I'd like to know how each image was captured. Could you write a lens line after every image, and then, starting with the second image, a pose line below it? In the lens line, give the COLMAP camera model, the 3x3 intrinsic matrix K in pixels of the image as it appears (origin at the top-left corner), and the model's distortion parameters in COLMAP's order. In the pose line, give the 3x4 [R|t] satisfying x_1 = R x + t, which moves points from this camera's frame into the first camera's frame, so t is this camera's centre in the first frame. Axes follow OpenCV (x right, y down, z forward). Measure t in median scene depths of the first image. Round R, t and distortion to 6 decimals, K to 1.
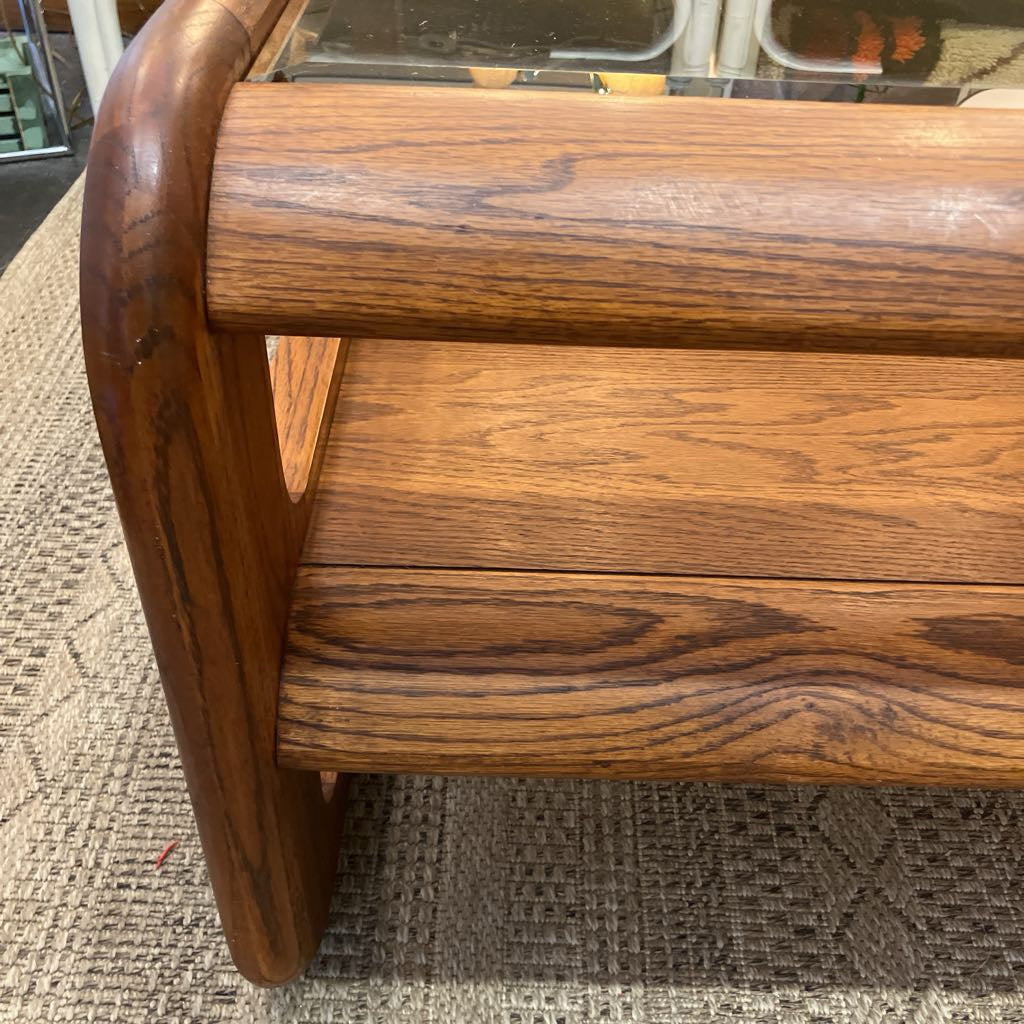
lens RADIAL K [[1135.9, 0, 516.4], [0, 1135.9, 504.9], [0, 0, 1]] dist [0.006170, 0.000000]
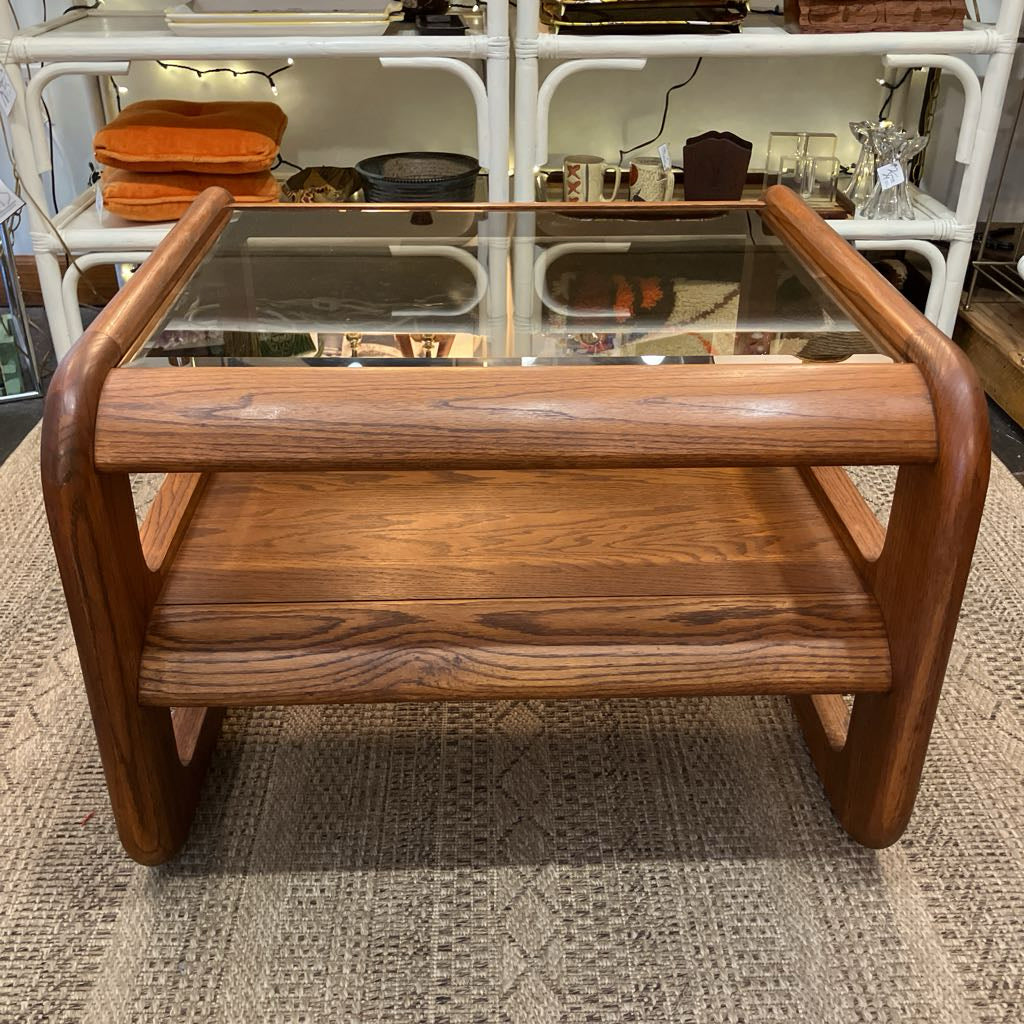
lens RADIAL K [[1135.9, 0, 514.3], [0, 1135.9, 506.0], [0, 0, 1]] dist [0.006170, 0.000000]
pose [[0.998619, -0.044015, 0.028667, 0.262475], [0.048517, 0.982057, -0.182234, 0.194285], [-0.020132, 0.183374, 0.982837, -0.661191]]
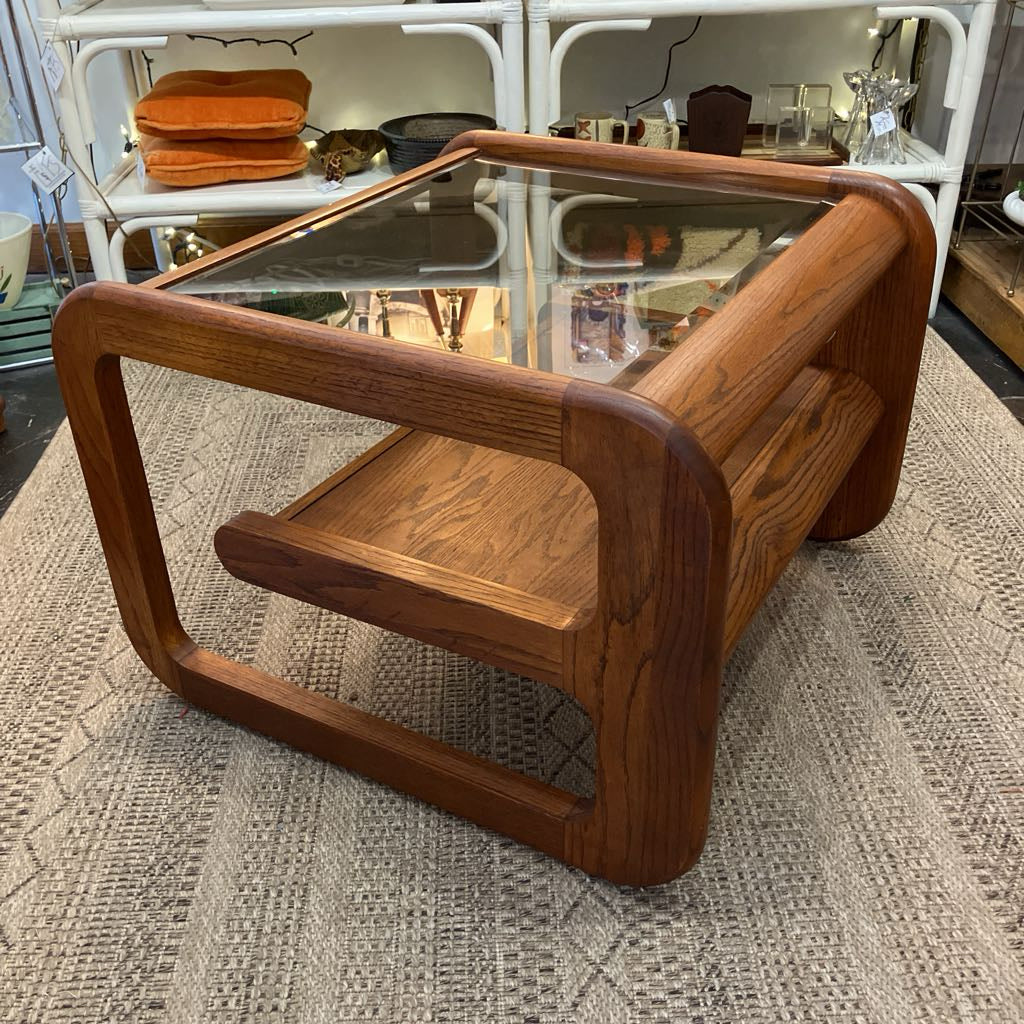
lens RADIAL K [[1135.9, 0, 517.4], [0, 1135.9, 511.8], [0, 0, 1]] dist [0.006170, 0.000000]
pose [[0.996980, -0.073750, 0.024348, 0.203487], [0.076495, 0.986670, -0.143637, 0.288379], [-0.013430, 0.145065, 0.989331, -0.858817]]
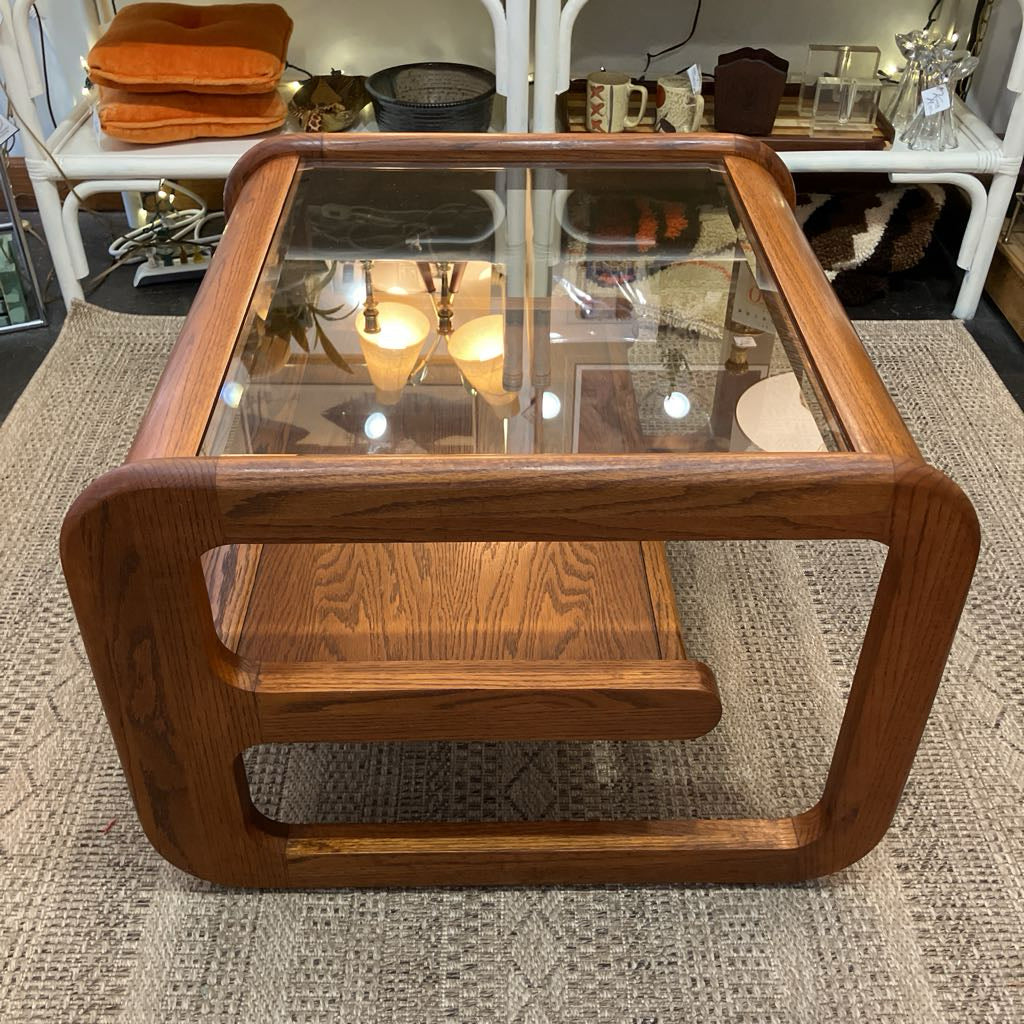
lens RADIAL K [[1135.9, 0, 514.7], [0, 1135.9, 511.8], [0, 0, 1]] dist [0.006170, 0.000000]
pose [[0.999434, -0.032515, 0.008648, 0.279759], [0.032728, 0.999133, -0.025718, -0.088507], [-0.007805, 0.025987, 0.999632, -0.668699]]
